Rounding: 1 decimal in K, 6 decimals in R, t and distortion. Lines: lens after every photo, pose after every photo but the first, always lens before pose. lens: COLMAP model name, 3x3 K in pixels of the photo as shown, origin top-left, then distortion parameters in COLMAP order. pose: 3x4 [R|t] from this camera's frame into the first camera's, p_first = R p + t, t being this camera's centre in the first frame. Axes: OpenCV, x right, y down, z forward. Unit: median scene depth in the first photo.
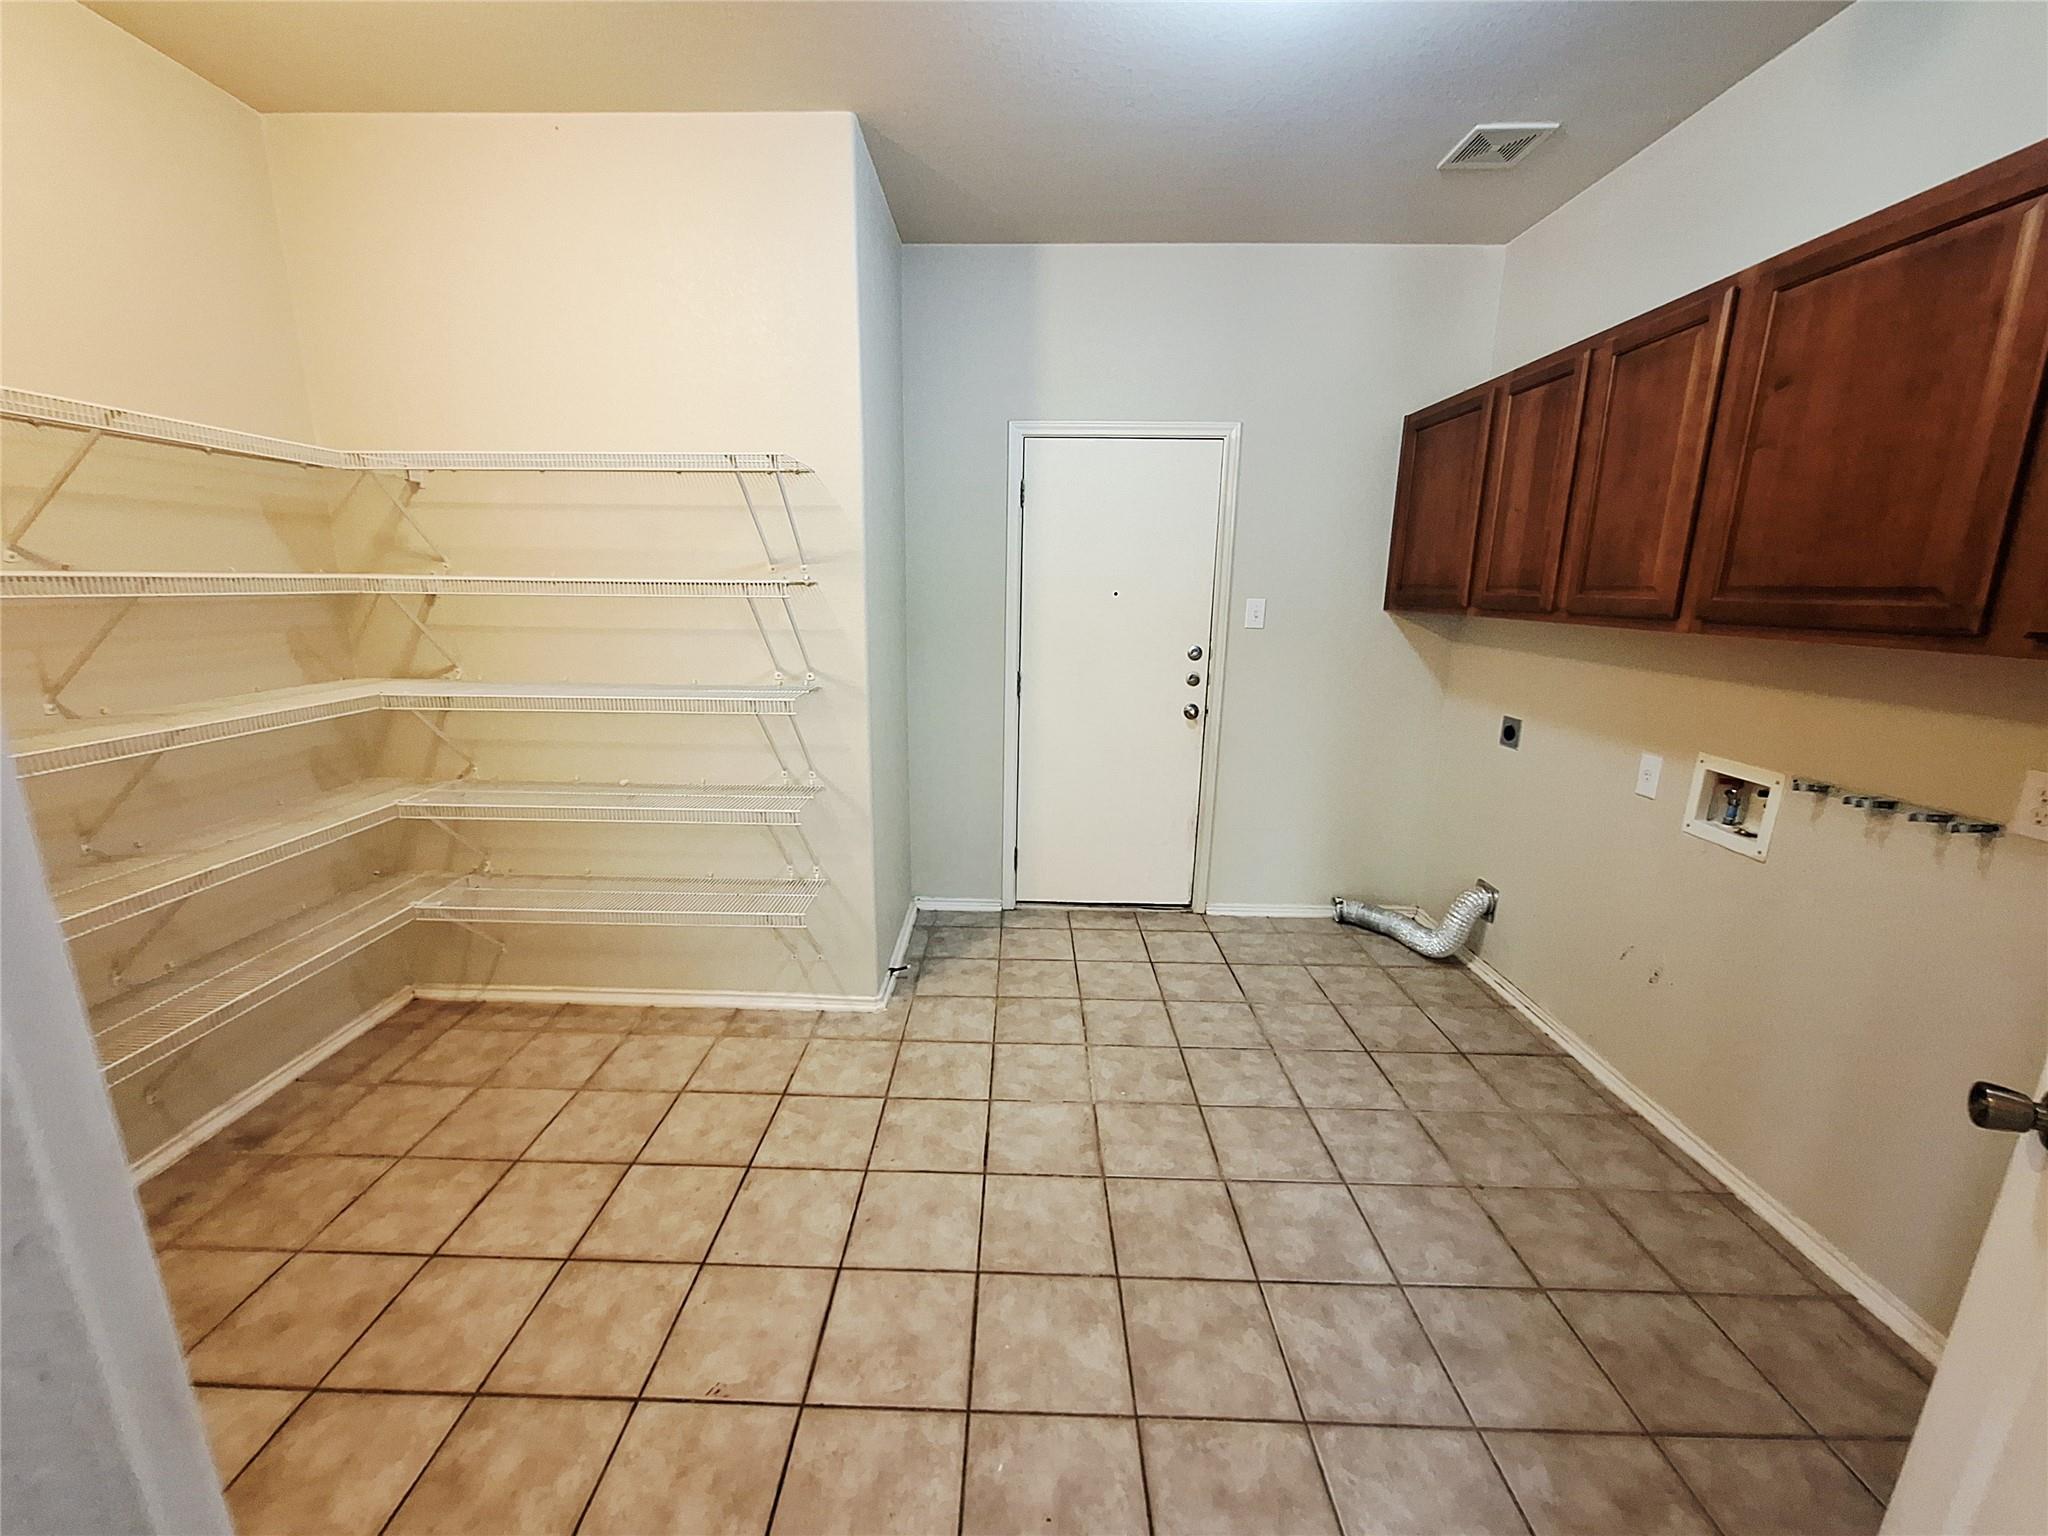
lens RADIAL K [[812.8, 0, 1004.5], [0, 812.8, 771.6], [0, 0, 1]] dist [0.007805, -0.003251]
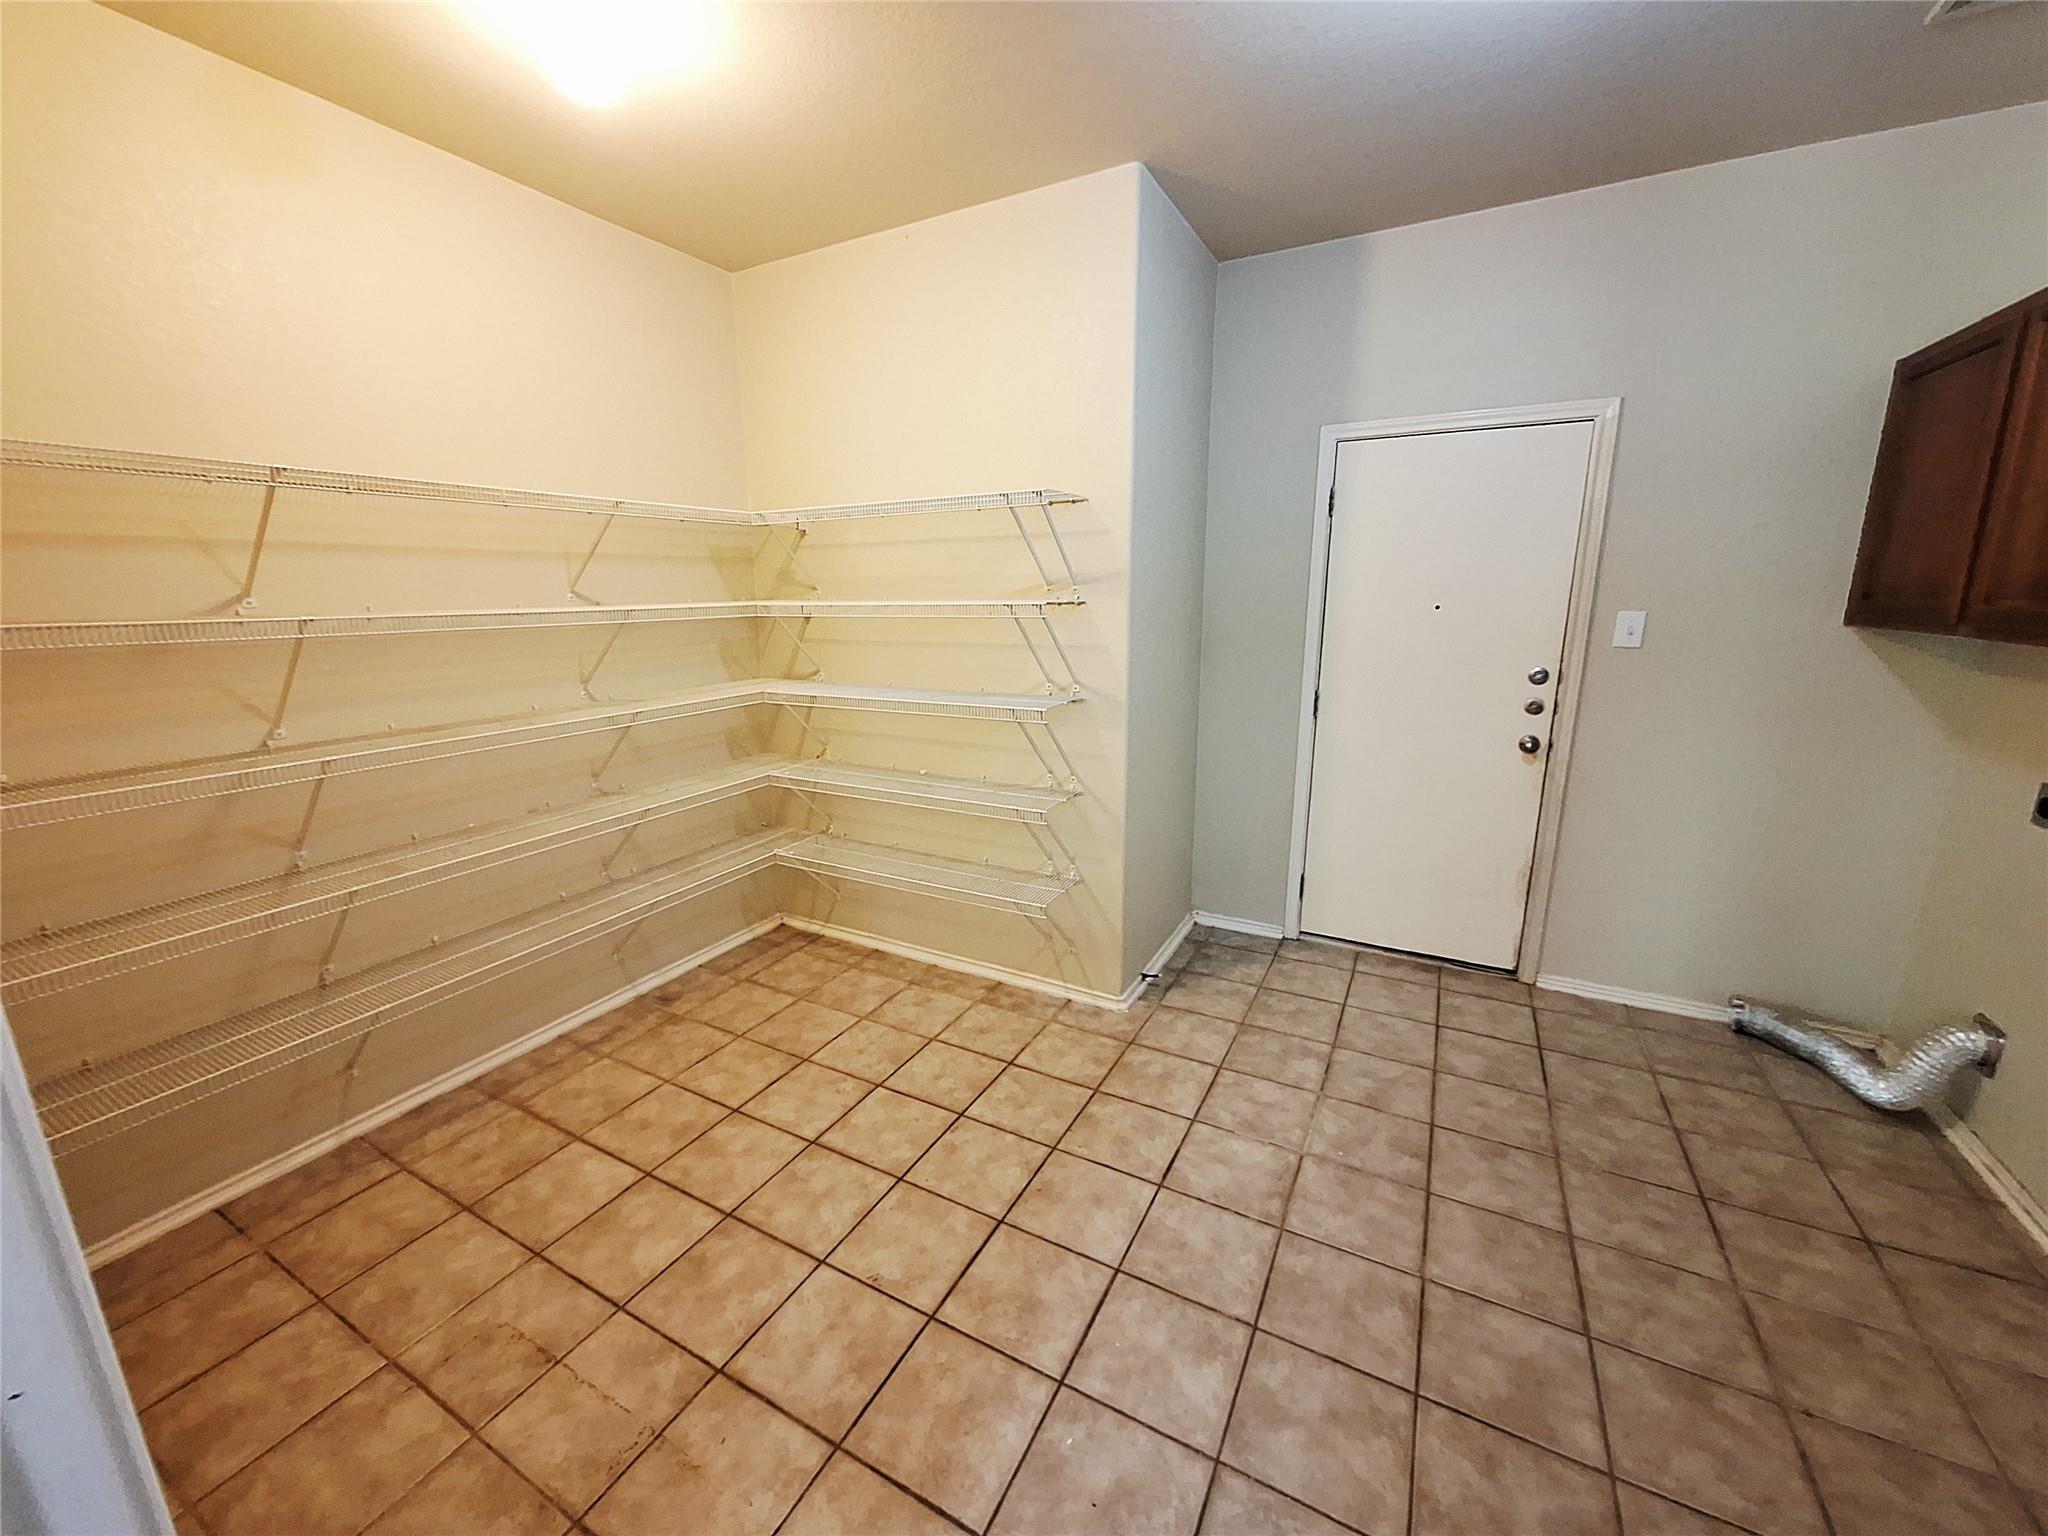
lens RADIAL K [[809.7, 0, 996.7], [0, 809.7, 776.0], [0, 0, 1]] dist [-0.002730, 0.000927]
pose [[0.884778, 0.085561, -0.458092, 0.177068], [-0.085871, 0.996102, 0.020193, -0.014899], [0.458033, 0.021471, 0.888676, -0.001102]]
